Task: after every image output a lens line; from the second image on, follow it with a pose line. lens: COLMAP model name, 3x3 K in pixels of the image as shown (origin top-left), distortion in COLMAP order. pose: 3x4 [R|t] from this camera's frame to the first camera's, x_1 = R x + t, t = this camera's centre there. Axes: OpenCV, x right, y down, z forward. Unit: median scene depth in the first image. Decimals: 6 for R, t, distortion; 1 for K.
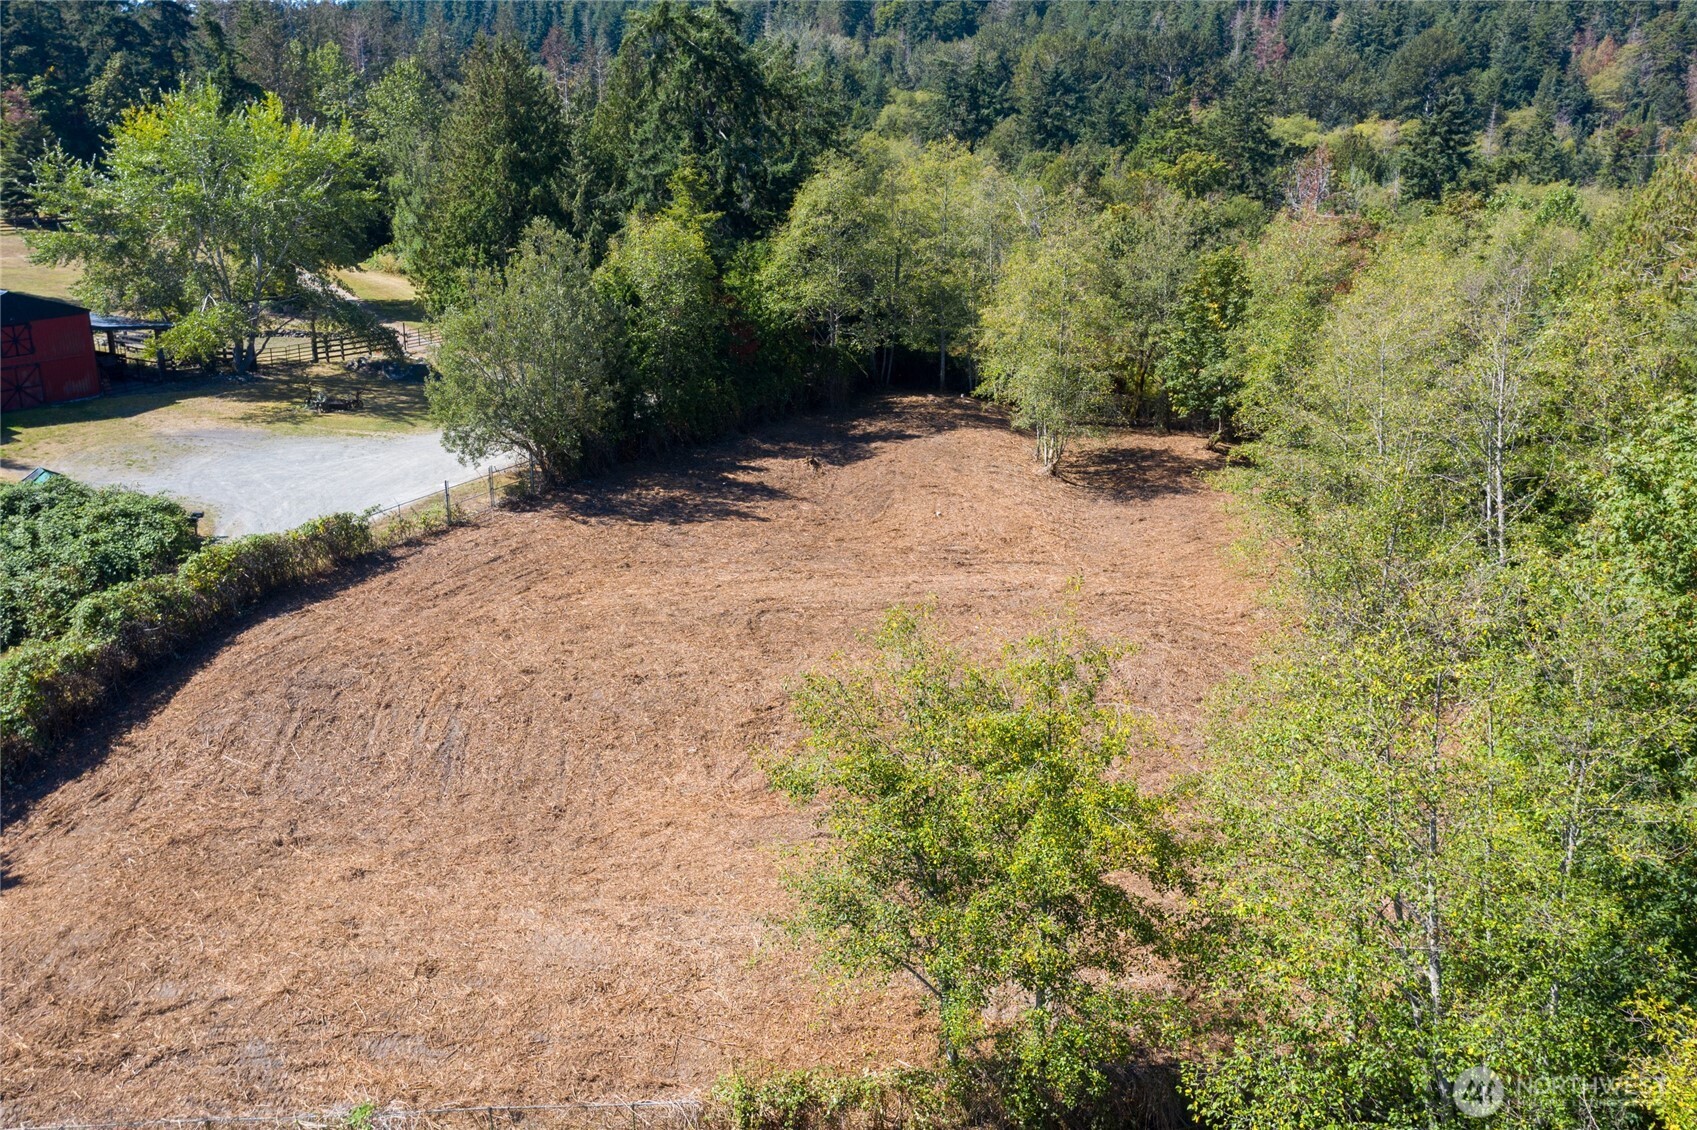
lens RADIAL K [[1464.0, 0, 917.1], [0, 1464.0, 540.1], [0, 0, 1]] dist [-0.000668, 0.000407]
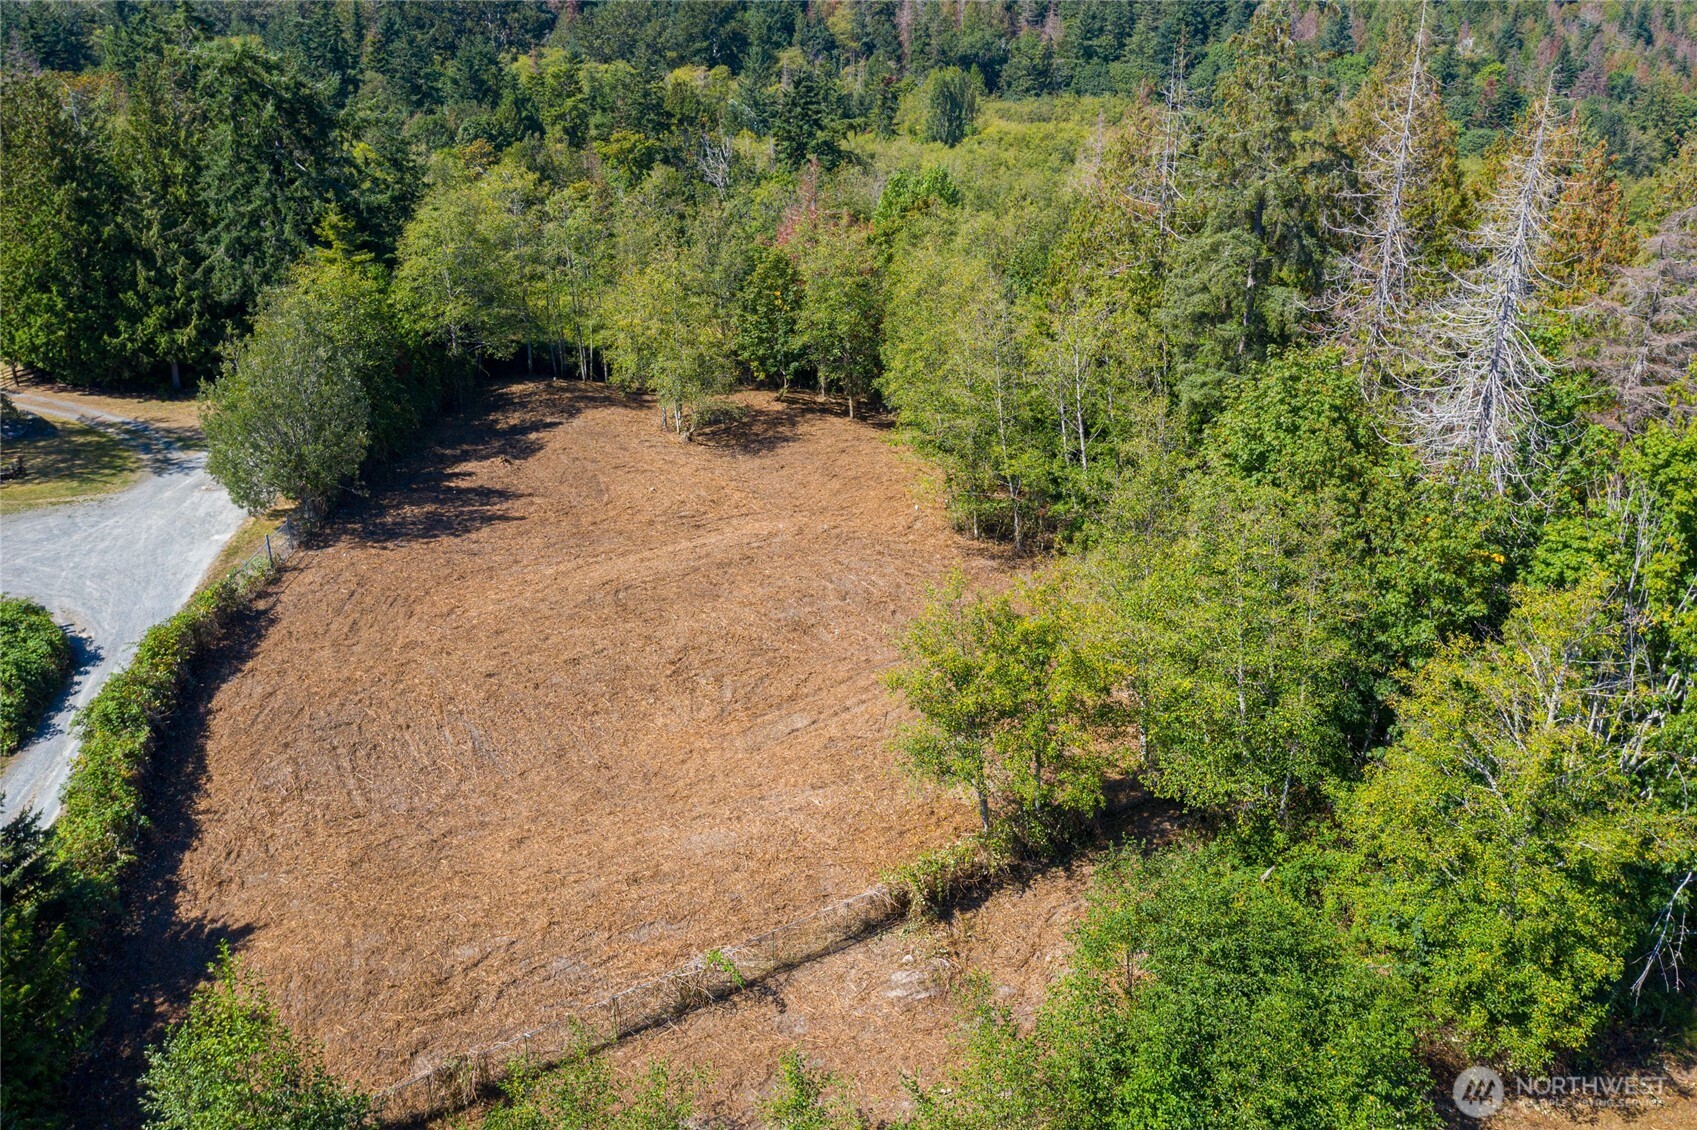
lens RADIAL K [[1464.0, 0, 917.1], [0, 1464.0, 540.1], [0, 0, 1]] dist [-0.000668, 0.000407]
pose [[0.839969, -0.184239, 0.510400, -0.398491], [0.136340, 0.982079, 0.130125, -0.096272], [-0.525227, -0.039713, 0.850035, -0.186071]]
